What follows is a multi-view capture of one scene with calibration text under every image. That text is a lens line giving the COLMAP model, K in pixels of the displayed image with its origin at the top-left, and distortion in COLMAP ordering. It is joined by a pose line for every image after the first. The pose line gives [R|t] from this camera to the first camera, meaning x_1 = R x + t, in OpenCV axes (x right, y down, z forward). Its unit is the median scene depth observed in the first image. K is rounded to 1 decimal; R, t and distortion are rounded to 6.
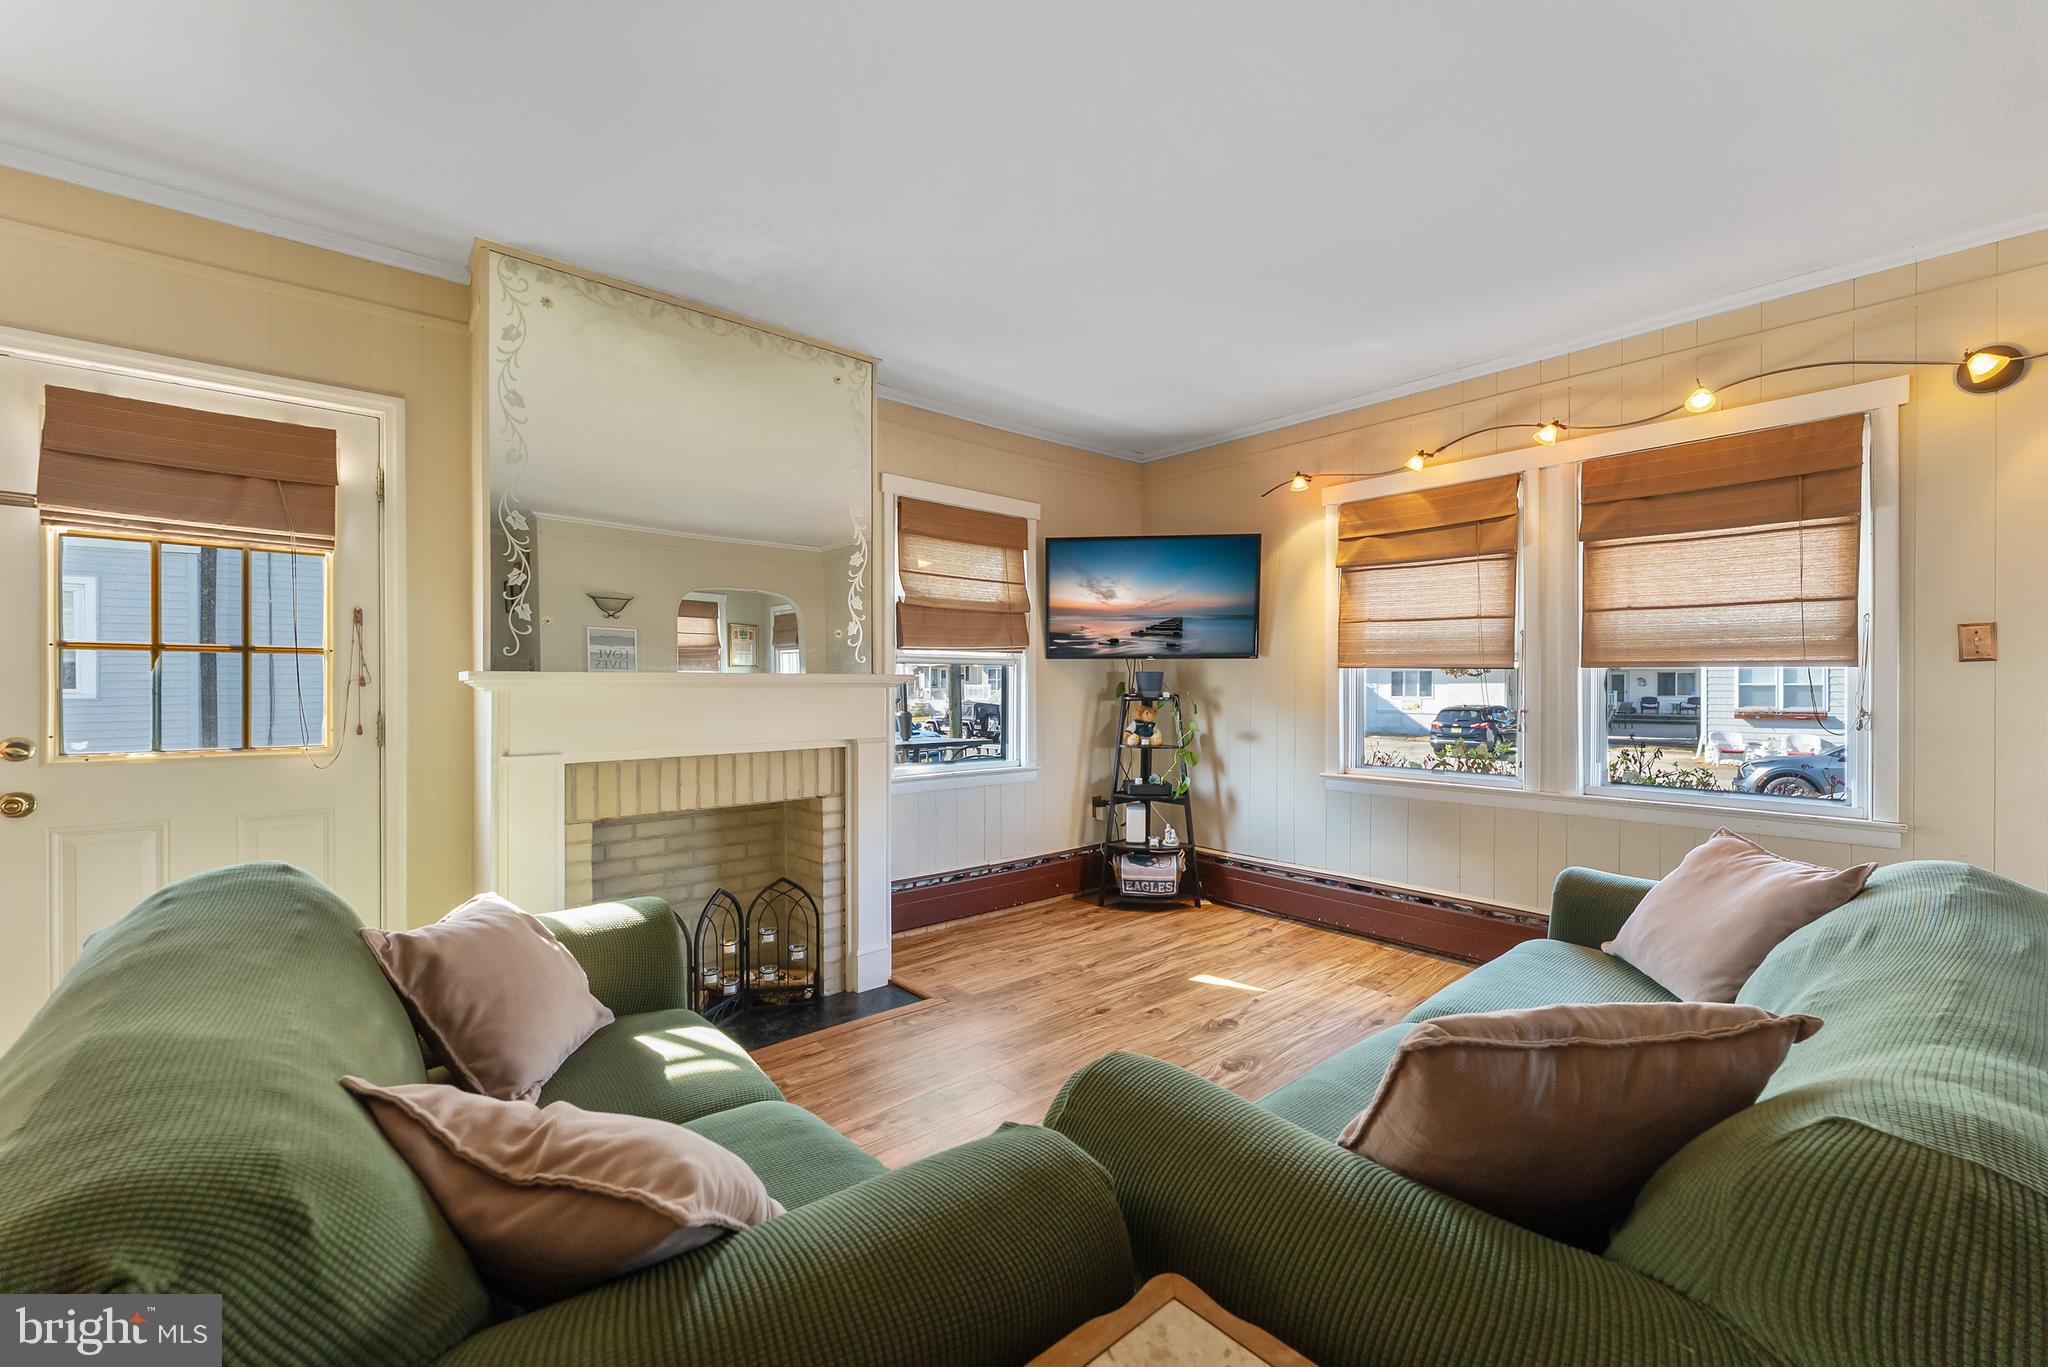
lens RADIAL K [[829.4, 0, 1032.7], [0, 829.4, 685.6], [0, 0, 1]] dist [-0.000744, -0.000248]
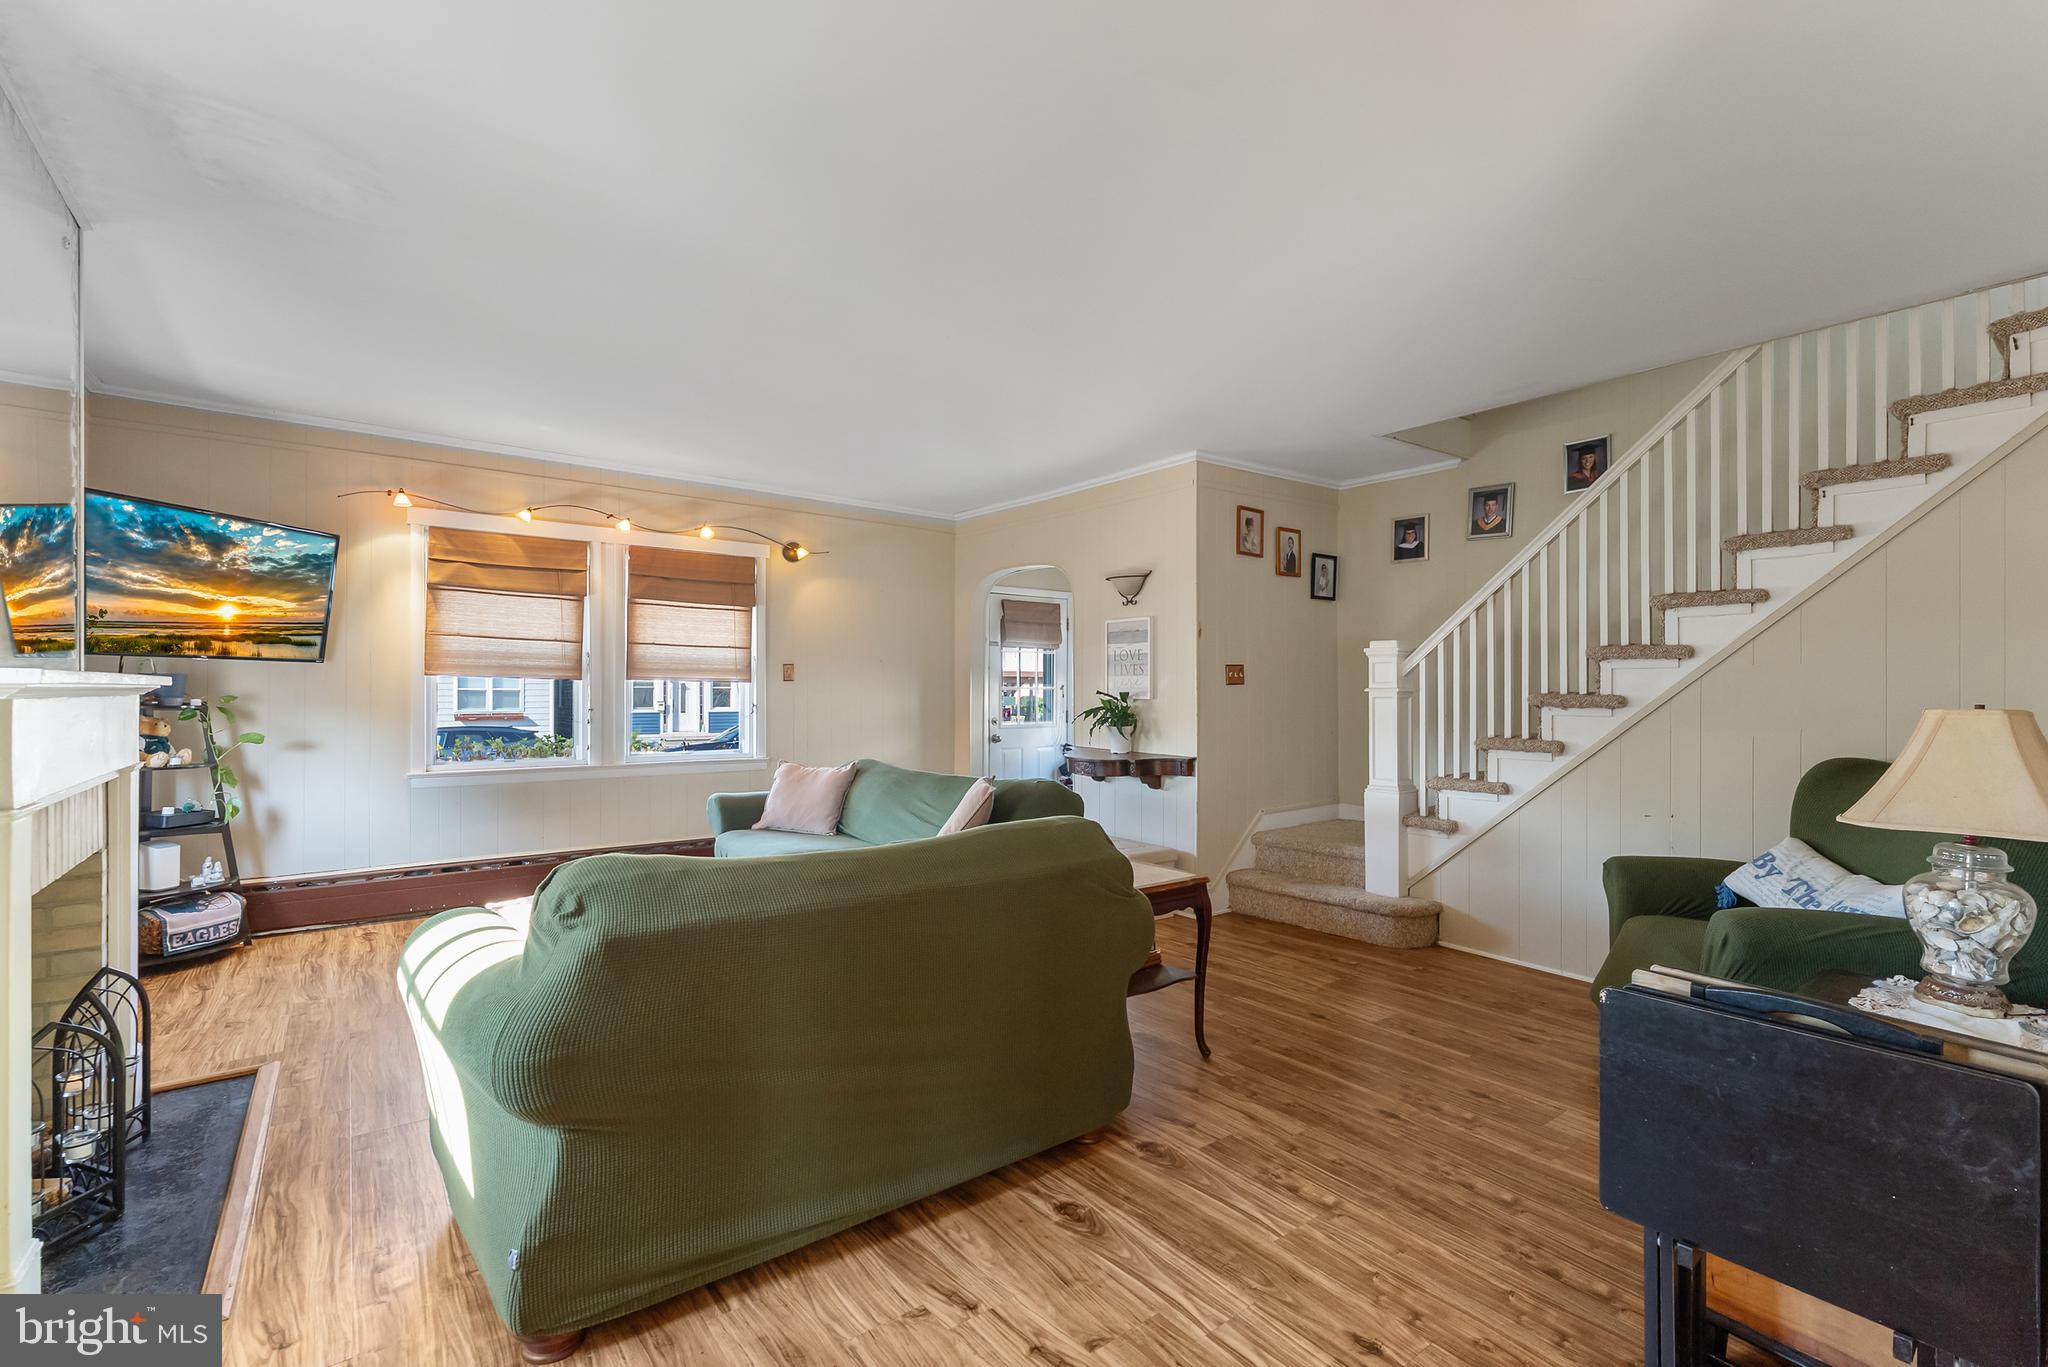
lens RADIAL K [[862.0, 0, 1024.7], [0, 862.0, 686.9], [0, 0, 1]] dist [0.001583, -0.000686]
pose [[0.054757, 0.007278, 0.998473, -0.769866], [0.000804, 0.999973, -0.007333, 0.003509], [-0.998499, 0.001205, 0.054750, 0.157201]]
